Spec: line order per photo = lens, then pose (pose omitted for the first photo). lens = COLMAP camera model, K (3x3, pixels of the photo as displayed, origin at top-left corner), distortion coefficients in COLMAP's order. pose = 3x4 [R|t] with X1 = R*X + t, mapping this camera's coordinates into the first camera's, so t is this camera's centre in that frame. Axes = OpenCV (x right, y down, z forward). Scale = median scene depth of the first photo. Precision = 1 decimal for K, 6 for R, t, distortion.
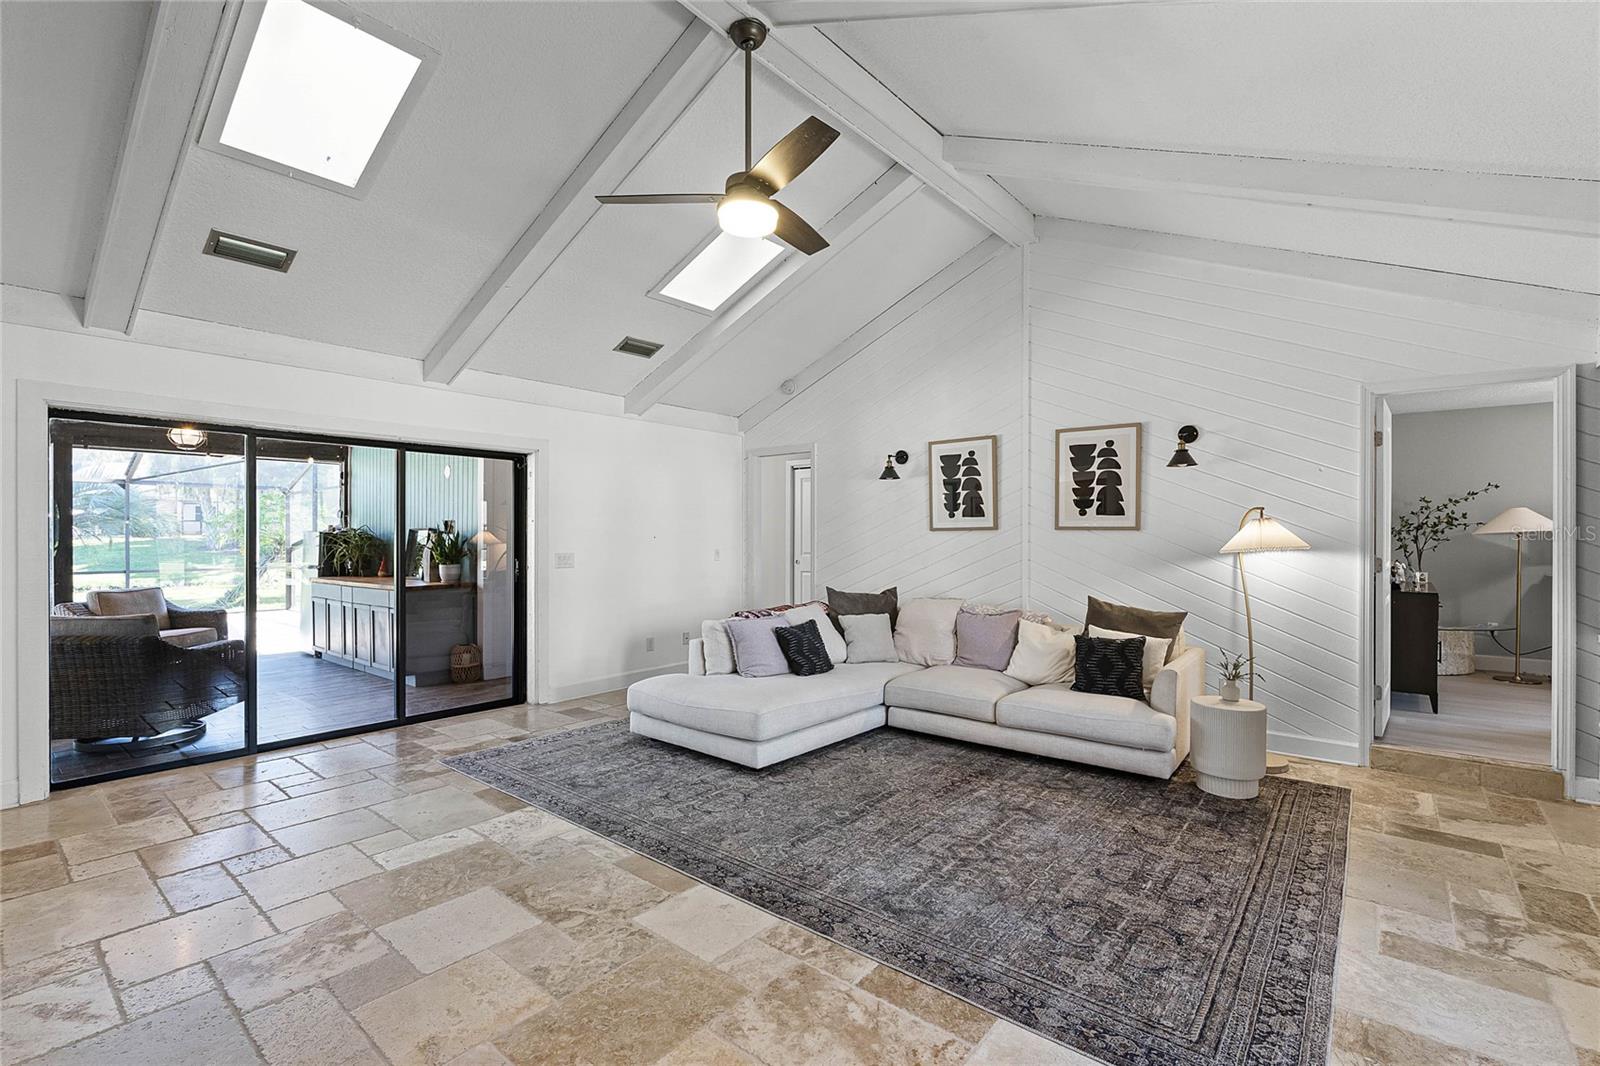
lens RADIAL K [[721.1, 0, 807.8], [0, 721.1, 535.1], [0, 0, 1]] dist [-0.001711, -0.000270]
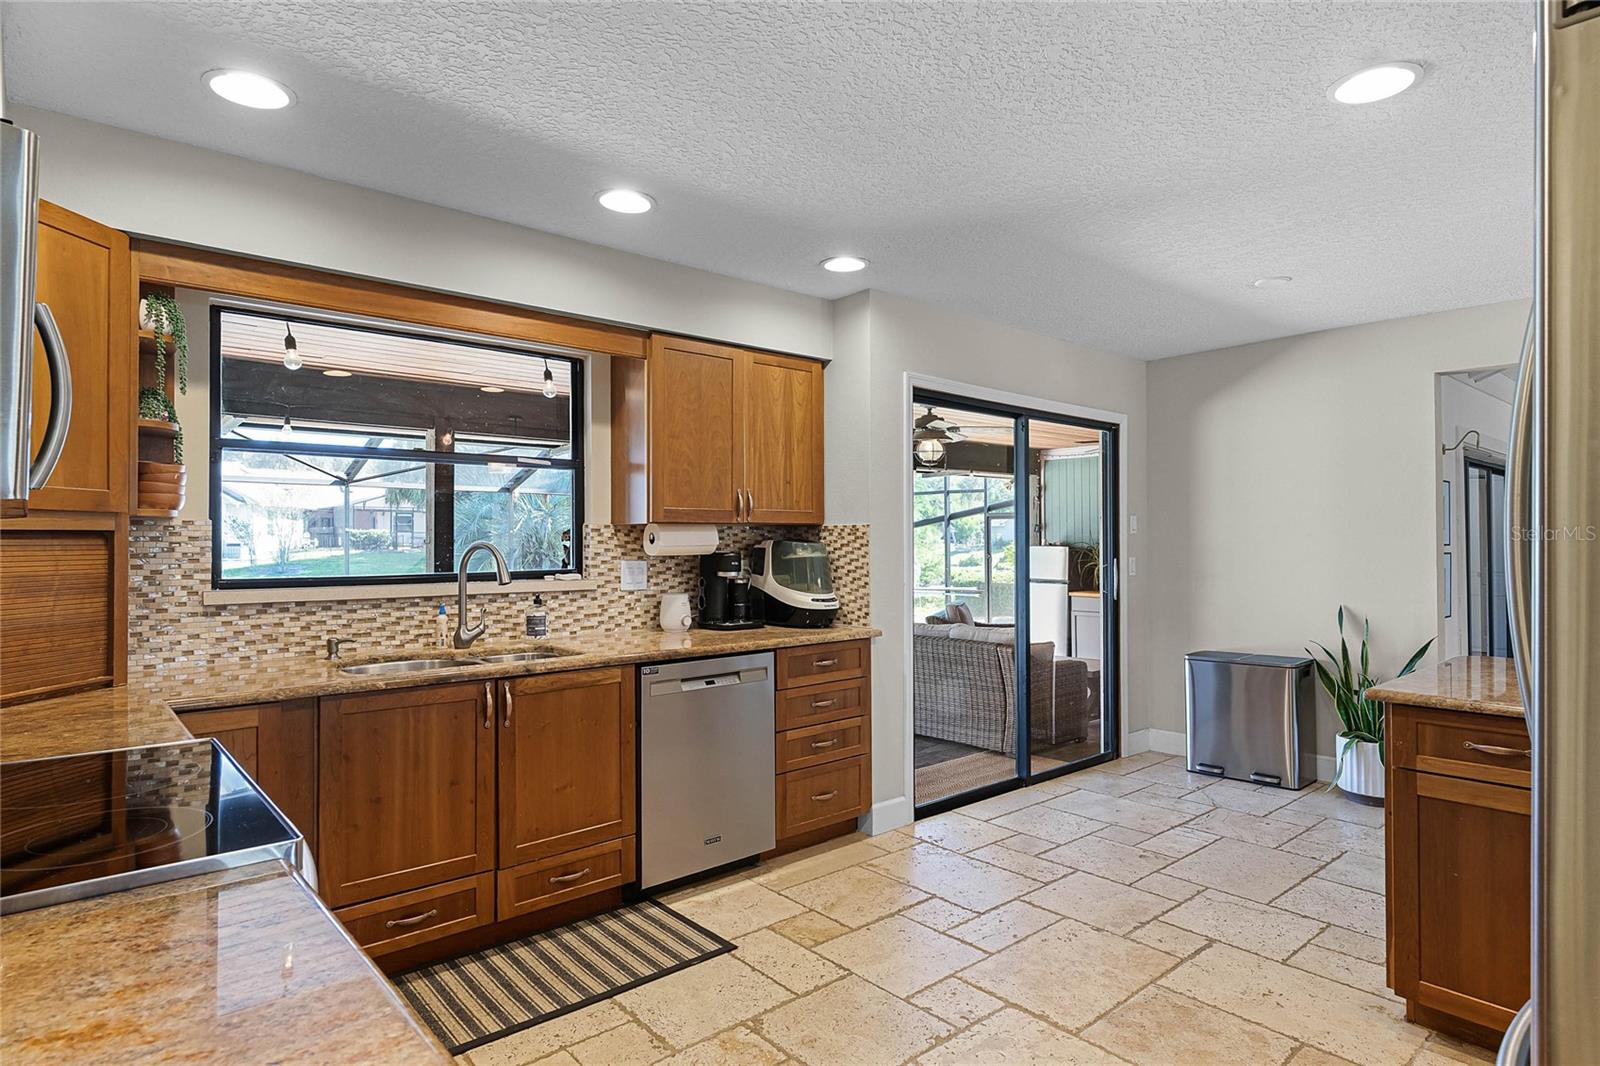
lens RADIAL K [[875.5, 0, 804.7], [0, 875.5, 533.9], [0, 0, 1]] dist [0.000488, 0.000770]
pose [[0.986898, -0.007735, -0.161157, -1.613999], [0.006187, 0.999930, -0.010100, -0.024176], [0.161224, 0.008970, 0.986877, -0.507792]]
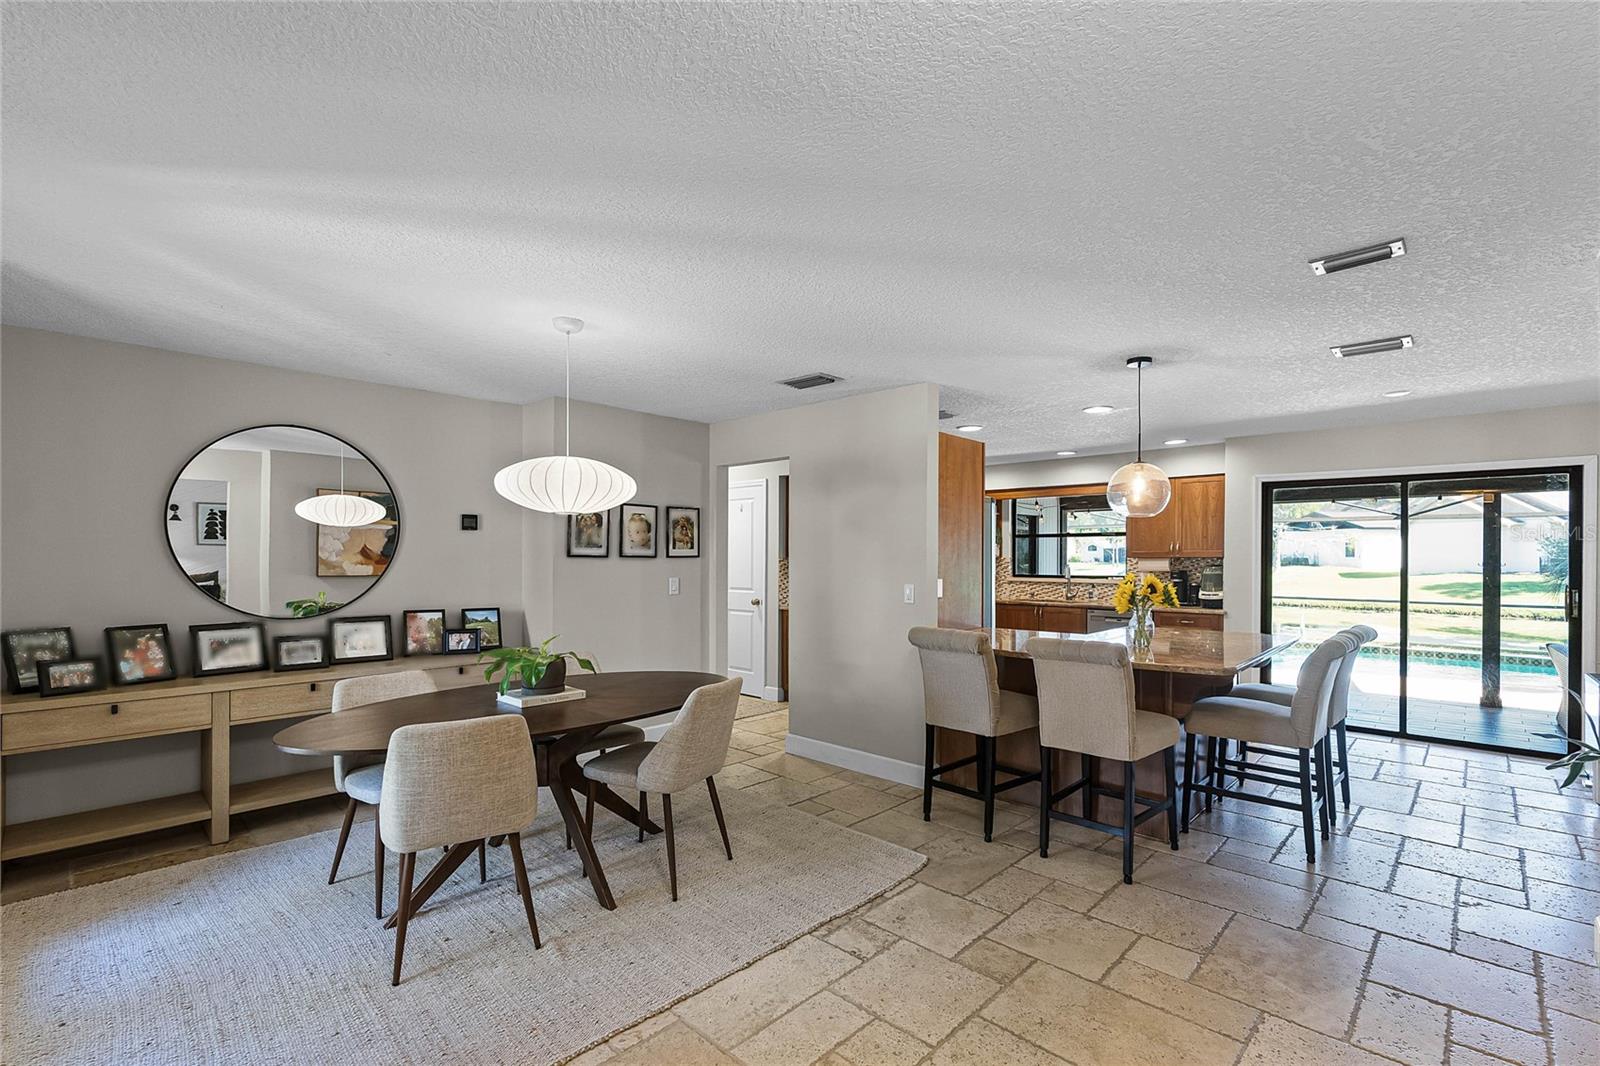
lens RADIAL K [[715.1, 0, 805.5], [0, 715.1, 560.1], [0, 0, 1]] dist [-0.000528, 0.000033]
pose [[-0.068060, 0.000782, -0.997681, -0.171541], [-0.002657, 0.999996, 0.000965, -0.037464], [0.997678, 0.002716, -0.068058, -0.359784]]
